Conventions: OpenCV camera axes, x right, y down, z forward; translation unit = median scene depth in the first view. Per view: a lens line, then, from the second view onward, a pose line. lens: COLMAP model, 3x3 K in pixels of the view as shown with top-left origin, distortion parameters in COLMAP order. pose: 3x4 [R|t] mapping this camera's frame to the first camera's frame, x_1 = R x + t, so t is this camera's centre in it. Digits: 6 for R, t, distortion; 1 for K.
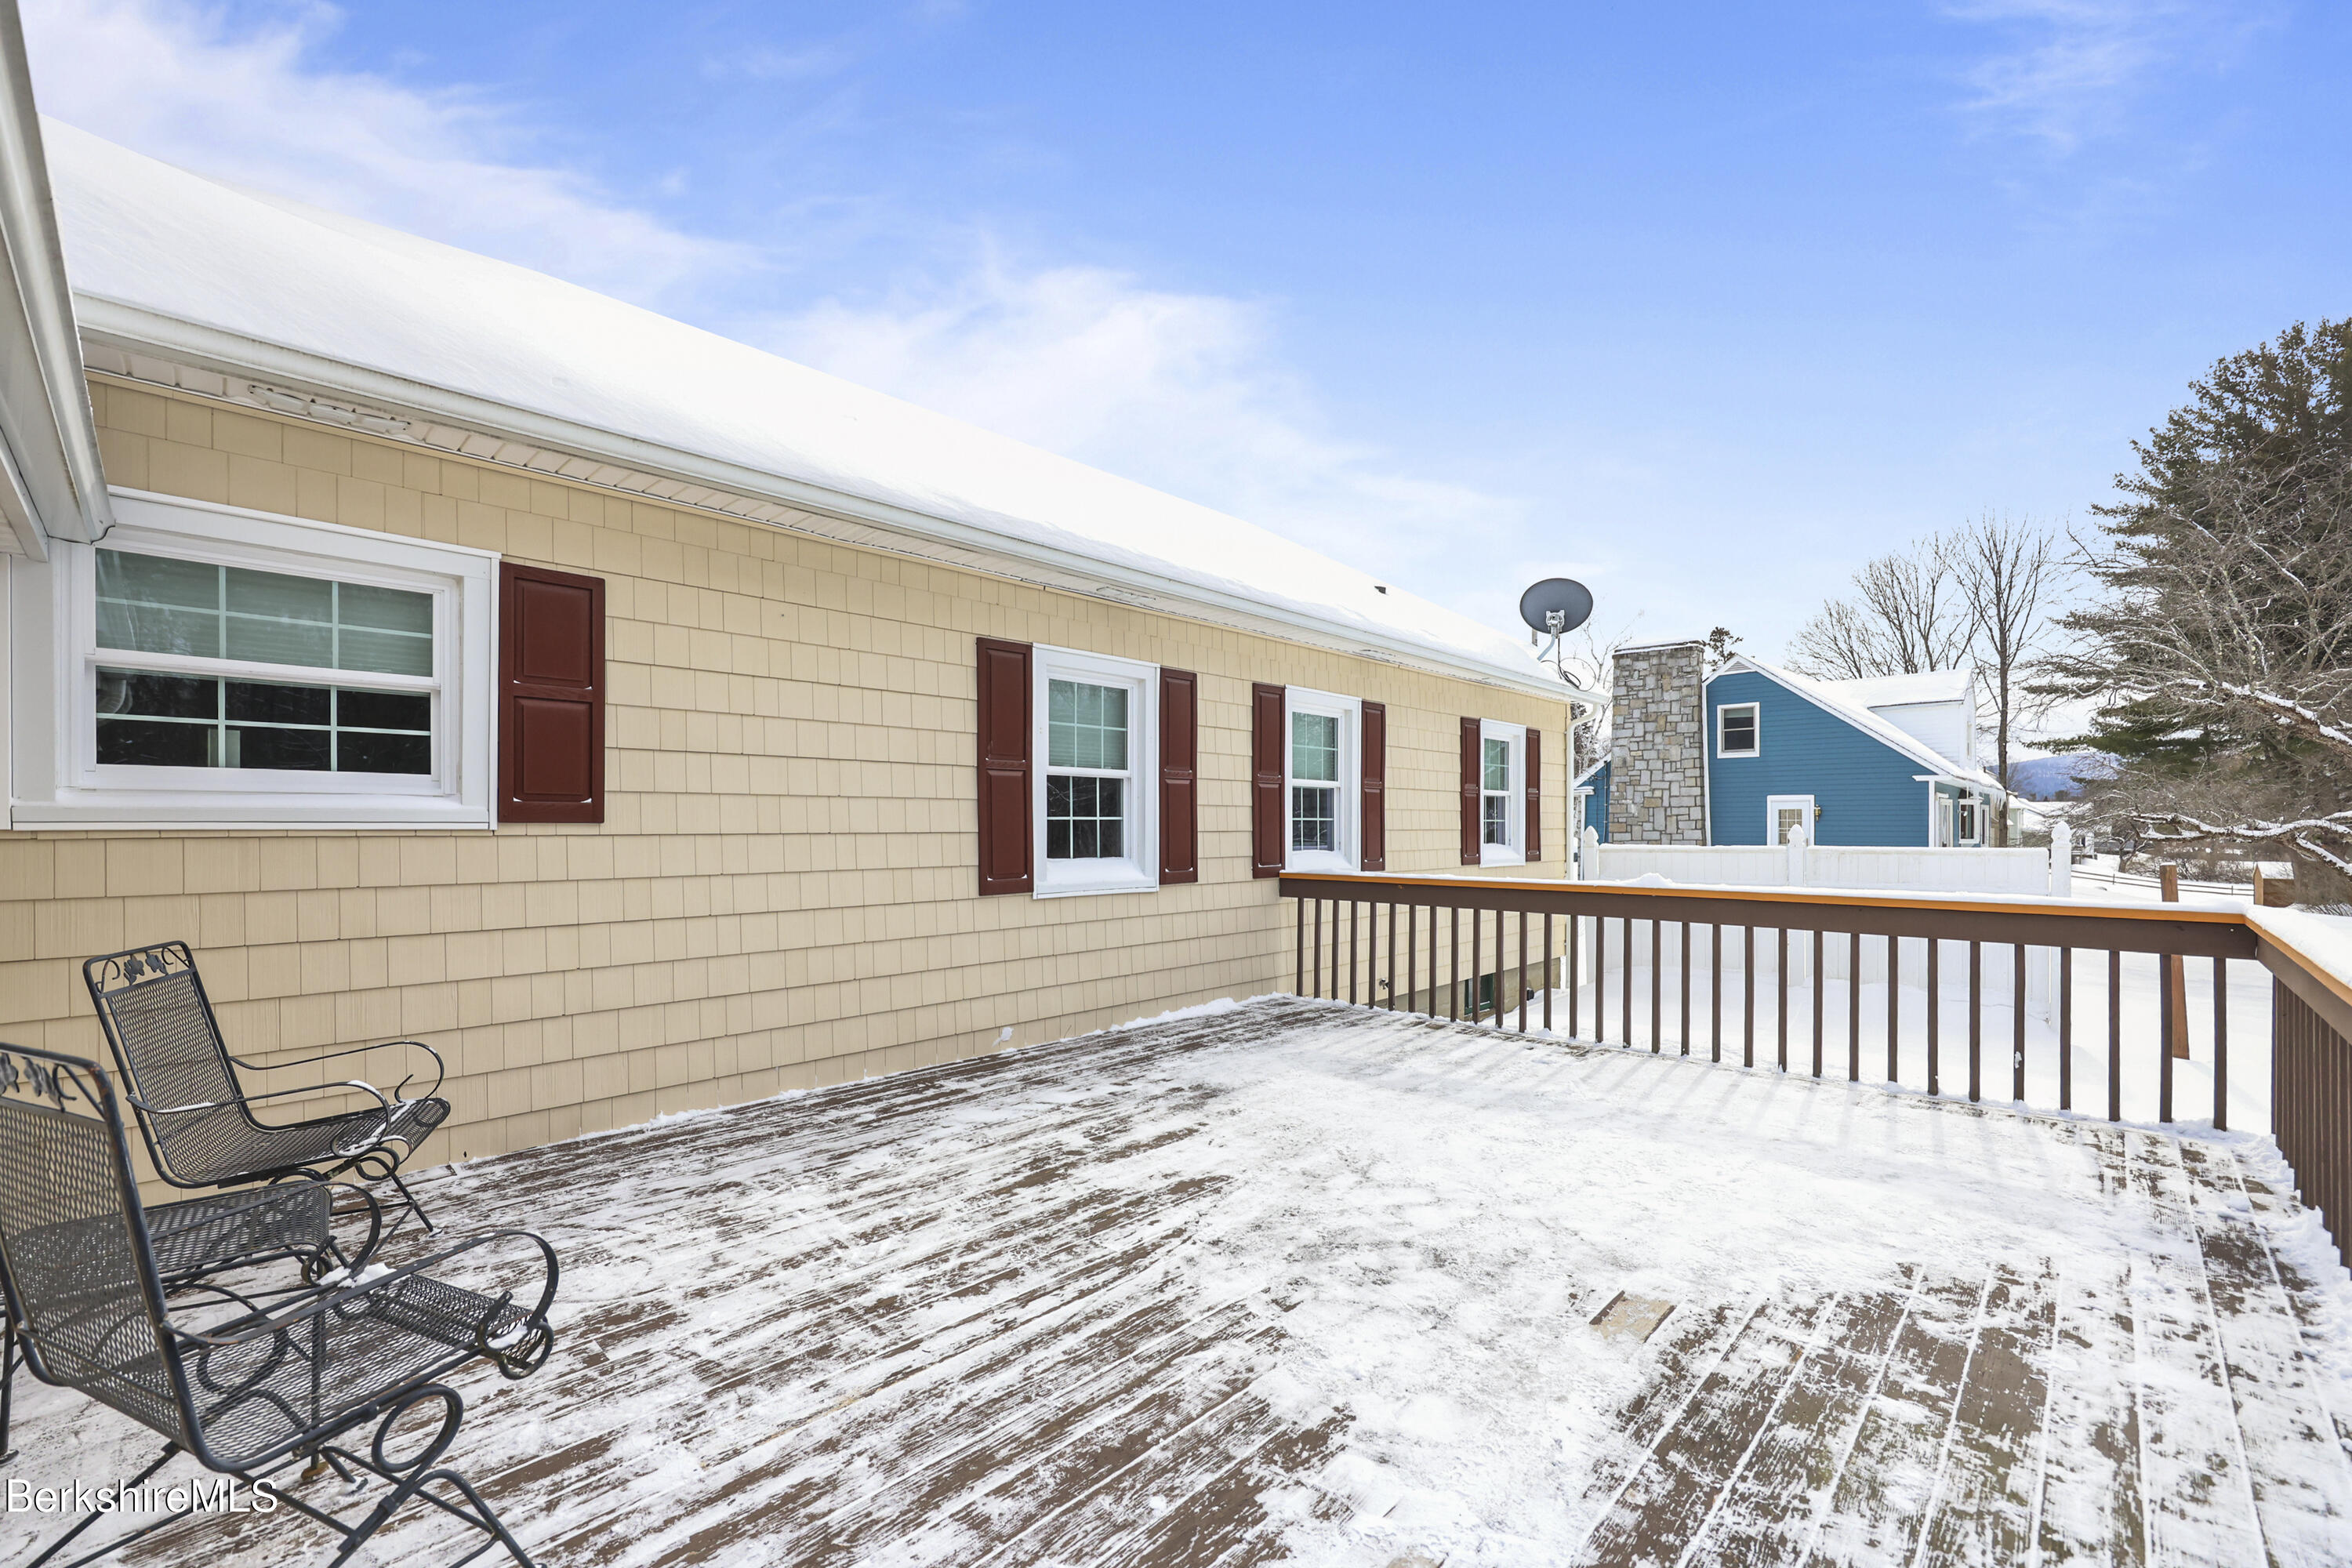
lens RADIAL K [[978.3, 0, 1176.2], [0, 978.3, 822.4], [0, 0, 1]] dist [-0.001692, 0.000226]
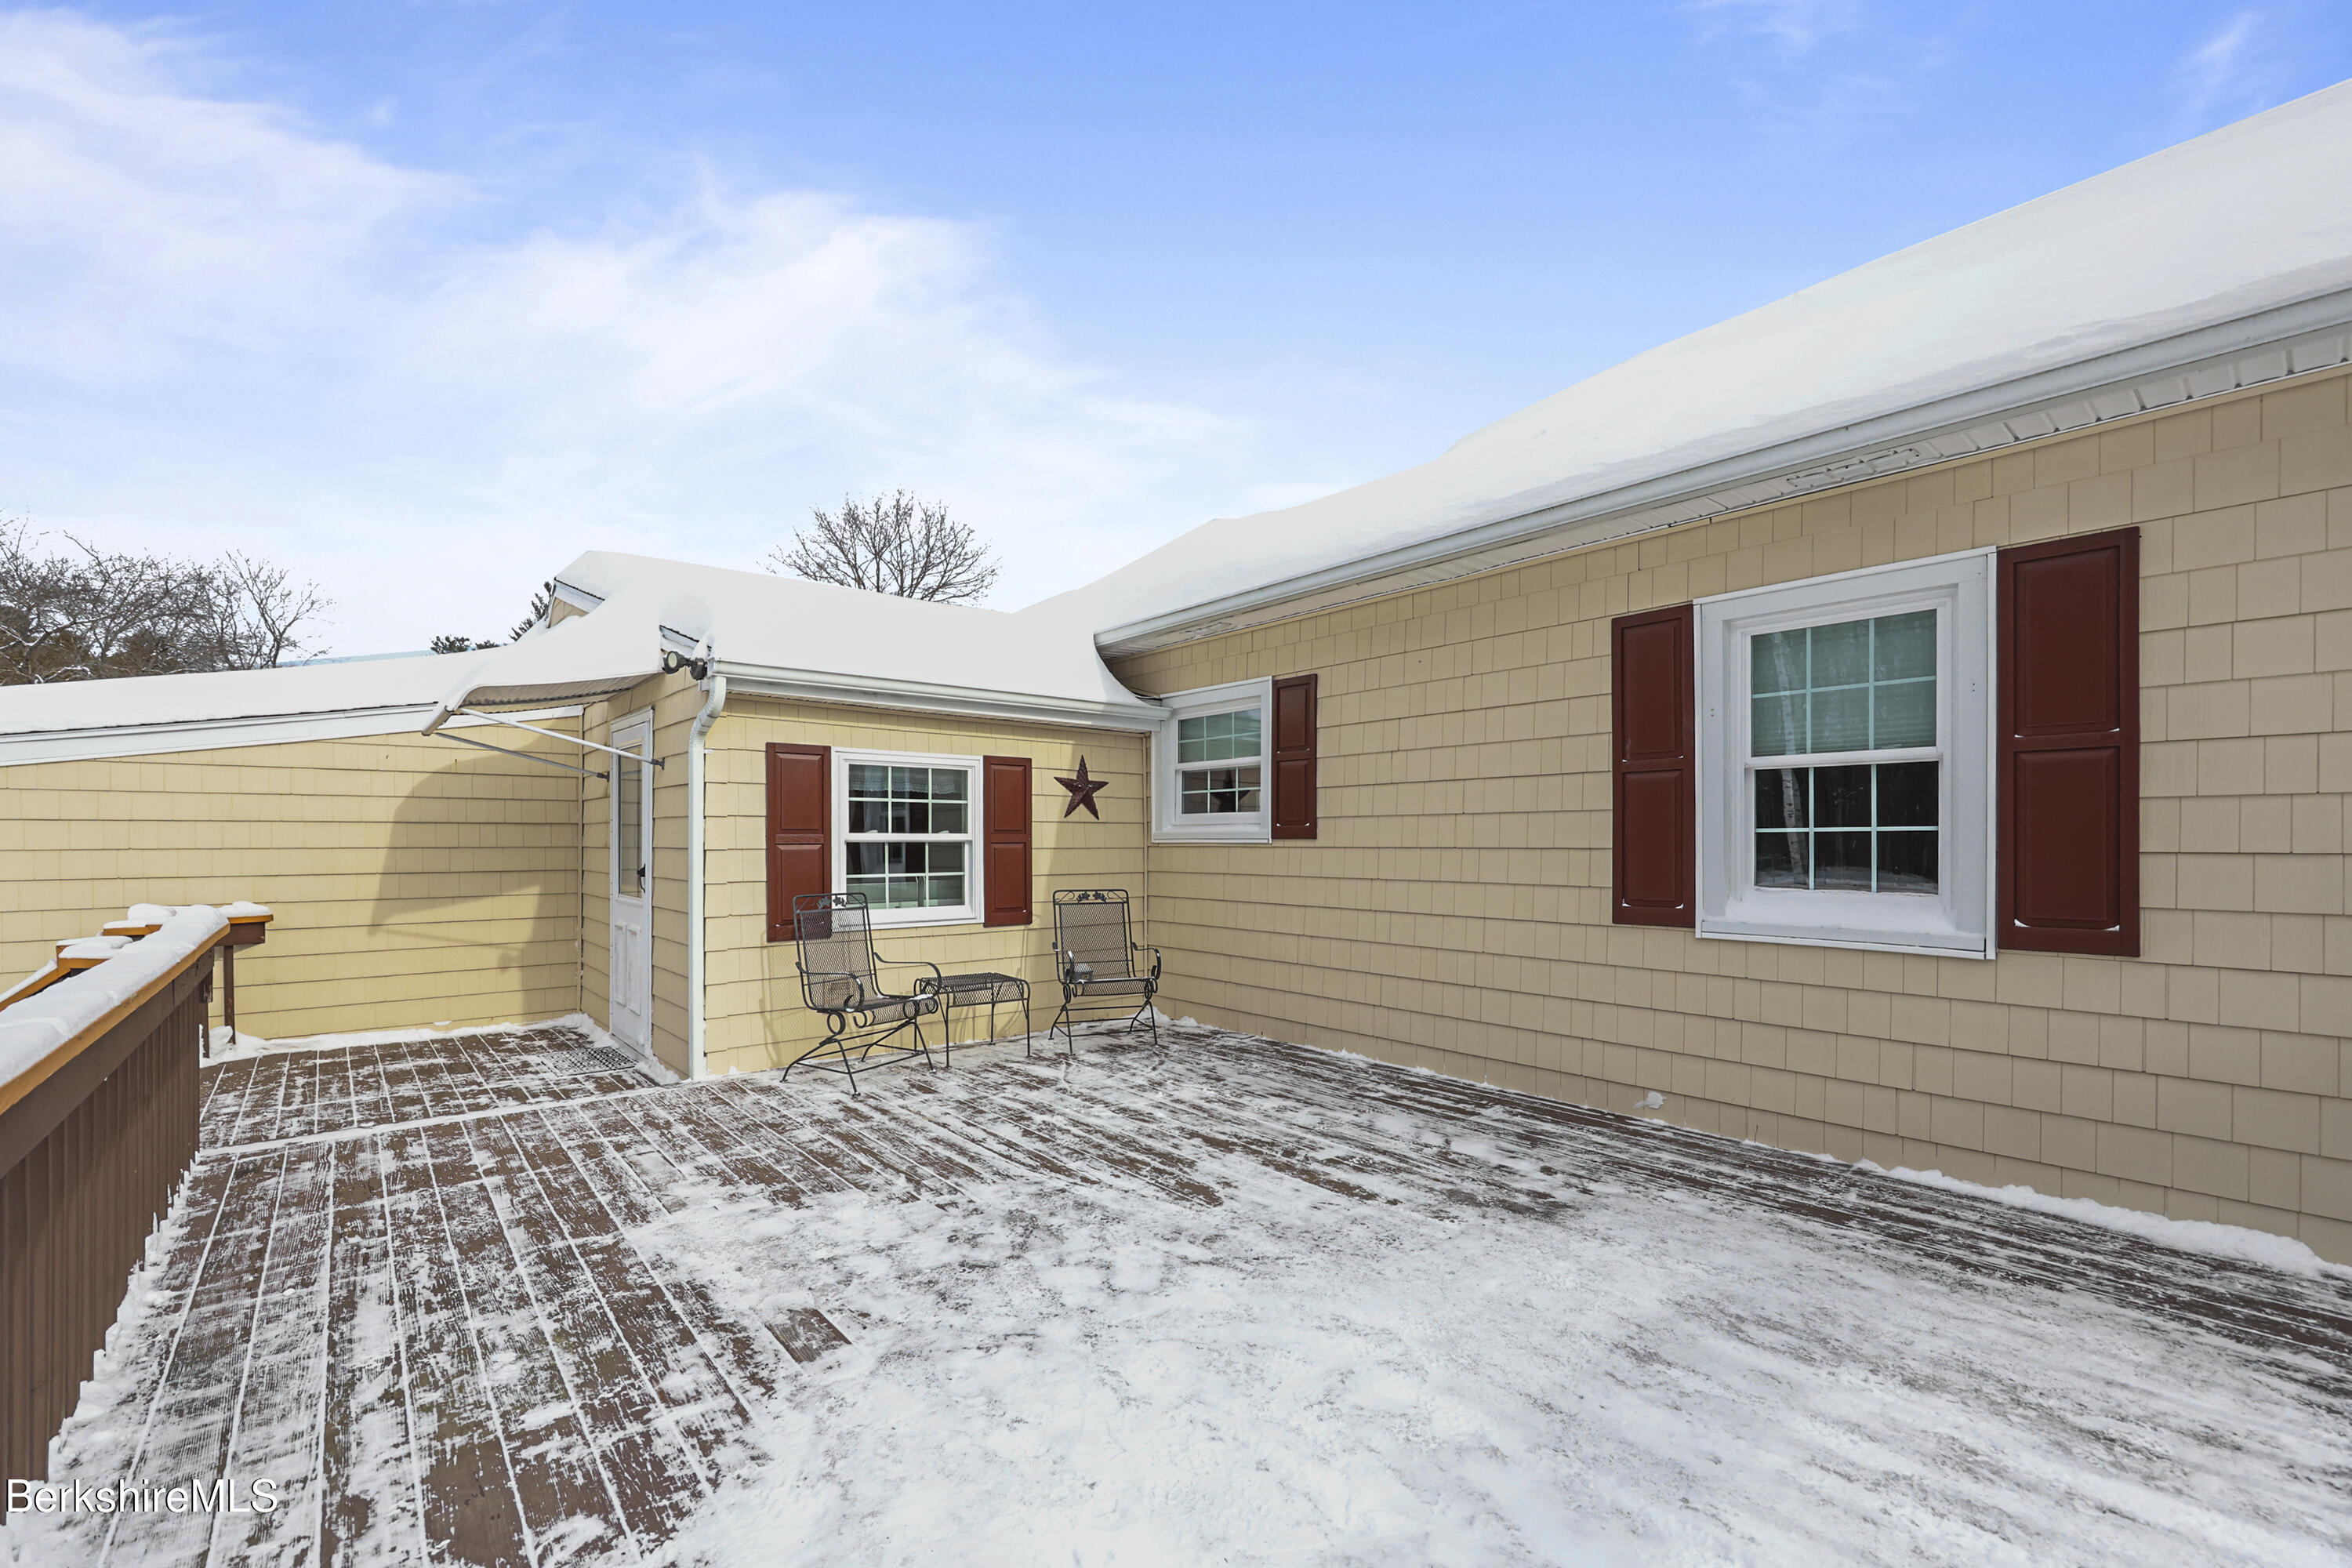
lens RADIAL K [[978.3, 0, 1180.1], [0, 978.3, 843.4], [0, 0, 1]] dist [-0.001692, 0.000226]
pose [[-0.102719, 0.003103, -0.994706, 1.078485], [0.003661, 0.999990, 0.002742, 0.003116], [0.994704, -0.003360, -0.102730, 1.128408]]
